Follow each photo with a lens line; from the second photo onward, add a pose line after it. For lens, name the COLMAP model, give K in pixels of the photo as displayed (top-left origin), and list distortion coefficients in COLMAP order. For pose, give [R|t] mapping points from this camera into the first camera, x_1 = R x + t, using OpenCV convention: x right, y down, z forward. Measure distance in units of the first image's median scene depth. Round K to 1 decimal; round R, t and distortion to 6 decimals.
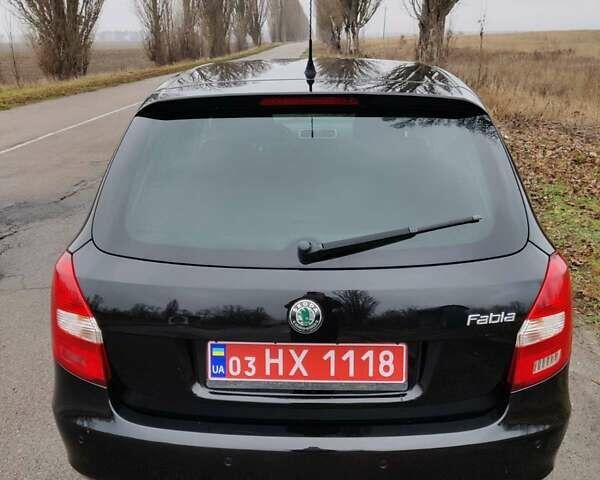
lens RADIAL K [[630.4, 0, 292.0], [0, 630.4, 241.6], [0, 0, 1]] dist [0.009661, 0.000000]
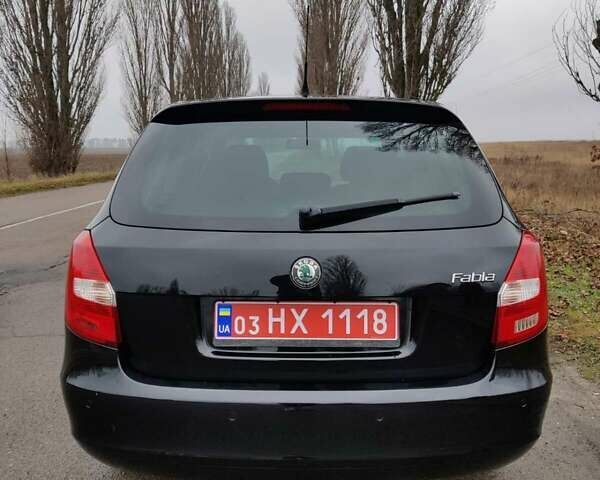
lens RADIAL K [[630.4, 0, 295.0], [0, 630.4, 228.2], [0, 0, 1]] dist [0.009661, 0.000000]
pose [[0.999402, 0.006040, 0.034054, -0.034202], [0.000391, 0.982598, -0.185745, 0.234082], [-0.034584, 0.185647, 0.982008, -0.089042]]
